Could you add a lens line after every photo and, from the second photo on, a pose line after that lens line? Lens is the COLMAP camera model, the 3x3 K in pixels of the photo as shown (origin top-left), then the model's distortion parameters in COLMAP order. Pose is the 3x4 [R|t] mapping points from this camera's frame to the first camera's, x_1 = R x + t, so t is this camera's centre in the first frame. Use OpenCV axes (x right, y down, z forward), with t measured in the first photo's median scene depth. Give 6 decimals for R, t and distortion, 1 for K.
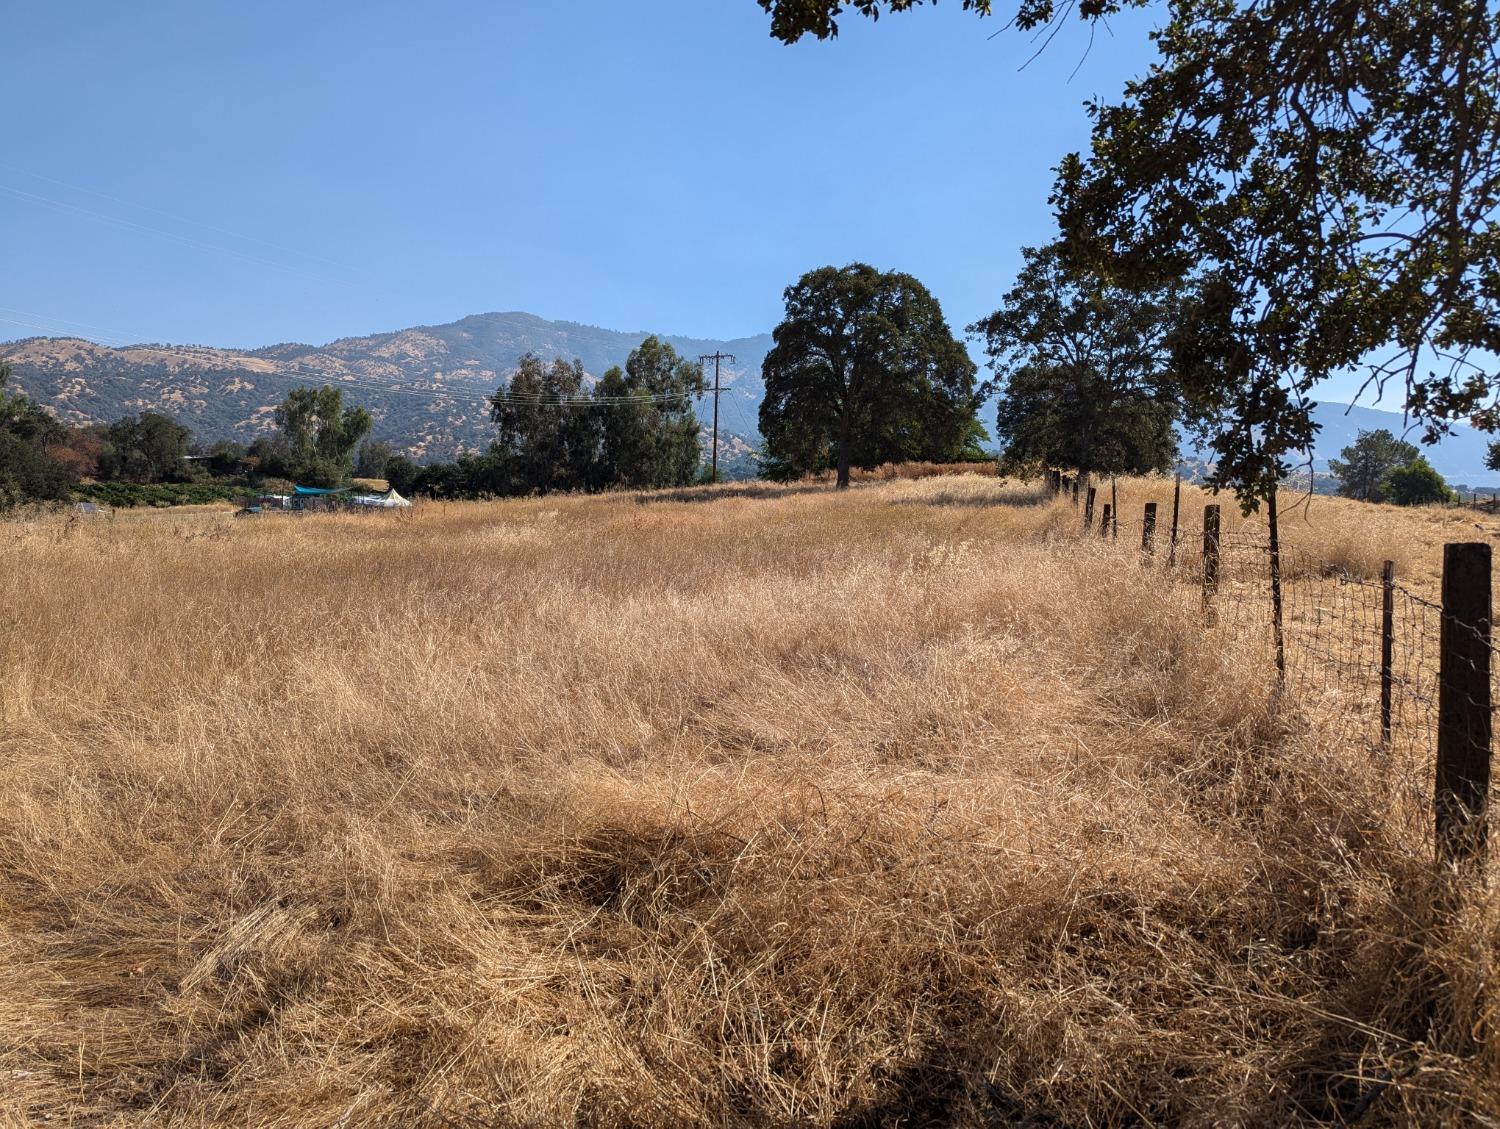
lens RADIAL K [[1054.8, 0, 744.7], [0, 1054.8, 559.9], [0, 0, 1]] dist [0.069913, -0.061818]
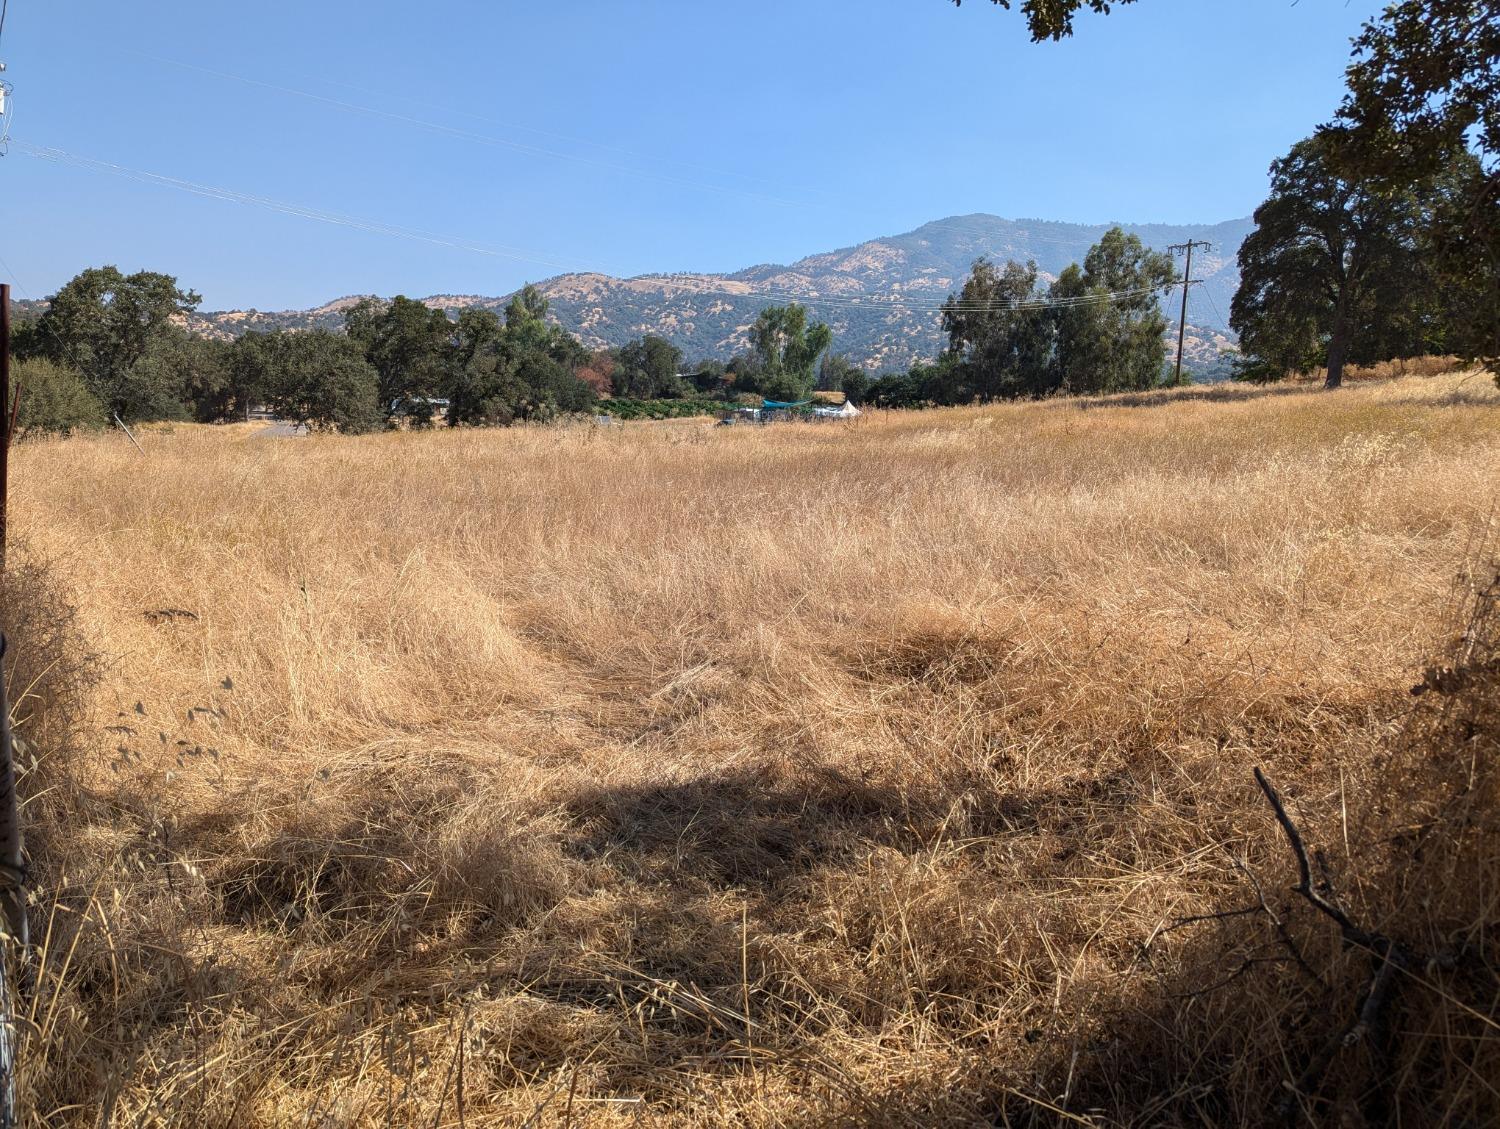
lens RADIAL K [[1054.8, 0, 749.9], [0, 1054.8, 570.7], [0, 0, 1]] dist [0.069913, -0.061818]
pose [[0.915761, 0.050470, -0.398539, 0.065766], [-0.012719, 0.995222, 0.096807, 0.014231], [0.401521, -0.083583, 0.912028, -0.105725]]
